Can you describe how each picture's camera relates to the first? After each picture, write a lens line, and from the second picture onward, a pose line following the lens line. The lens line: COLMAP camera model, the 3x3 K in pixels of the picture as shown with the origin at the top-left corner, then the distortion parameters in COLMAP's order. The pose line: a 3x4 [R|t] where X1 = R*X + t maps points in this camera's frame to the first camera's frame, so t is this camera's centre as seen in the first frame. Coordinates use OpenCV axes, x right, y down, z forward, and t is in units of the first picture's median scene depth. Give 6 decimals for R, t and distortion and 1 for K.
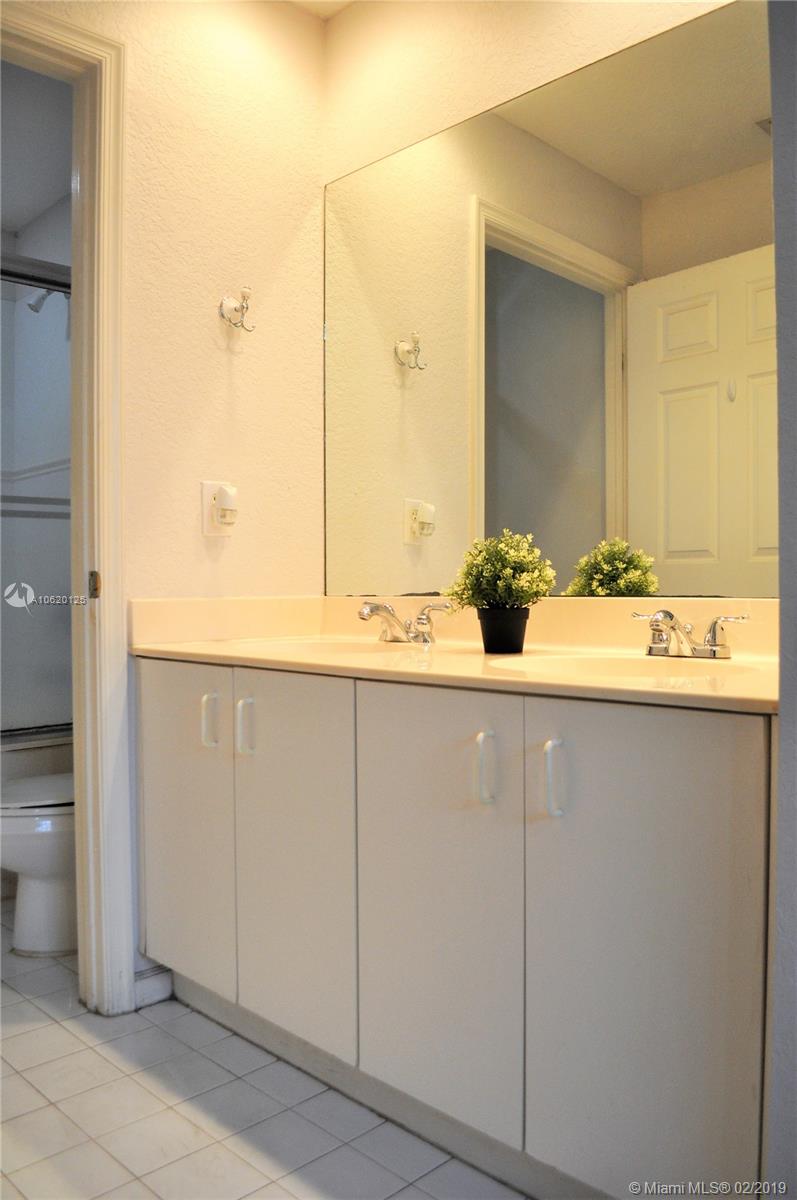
lens RADIAL K [[947.6, 0, 398.5], [0, 947.6, 600.0], [0, 0, 1]] dist [-0.070355, -0.000940]
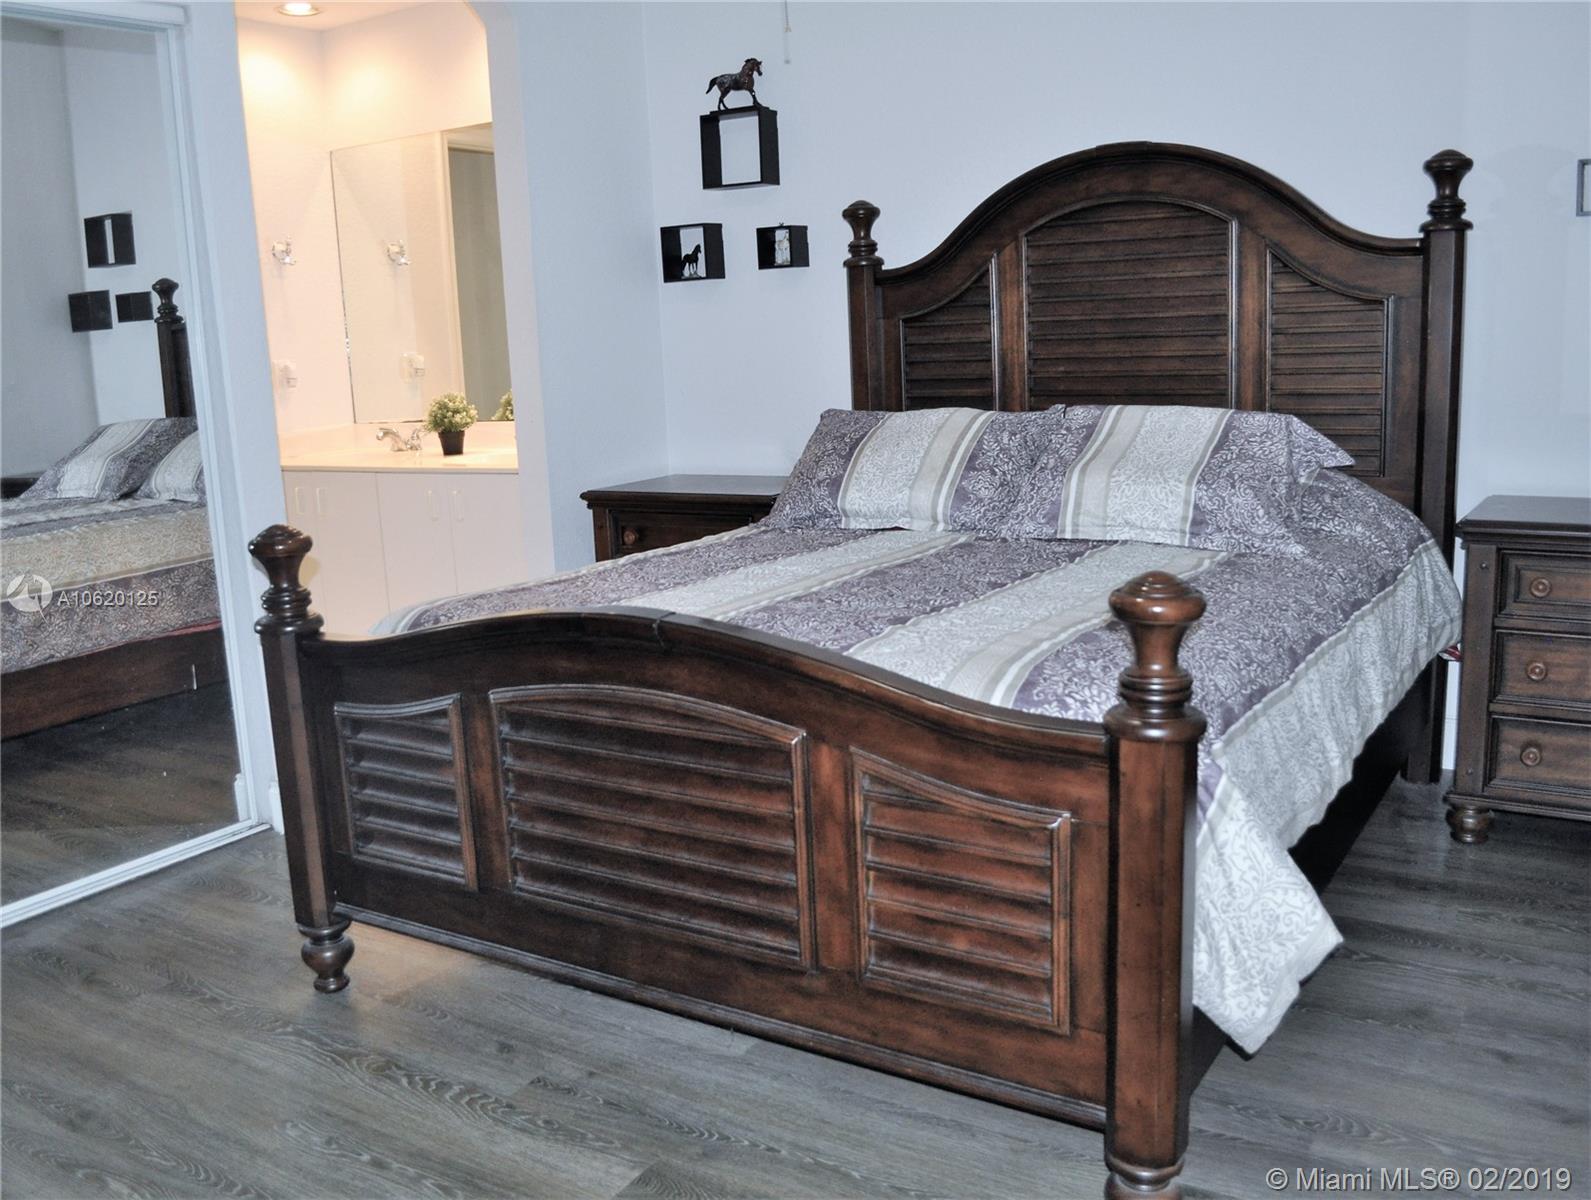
lens RADIAL K [[1424.2, 0, 795.5], [0, 1424.2, 600.0], [0, 0, 1]] dist [-0.090772, -0.001712]
pose [[0.971816, -0.084310, 0.220147, 0.110261], [0.045418, 0.983325, 0.176094, -0.111694], [-0.231322, -0.161133, 0.959441, -1.722096]]
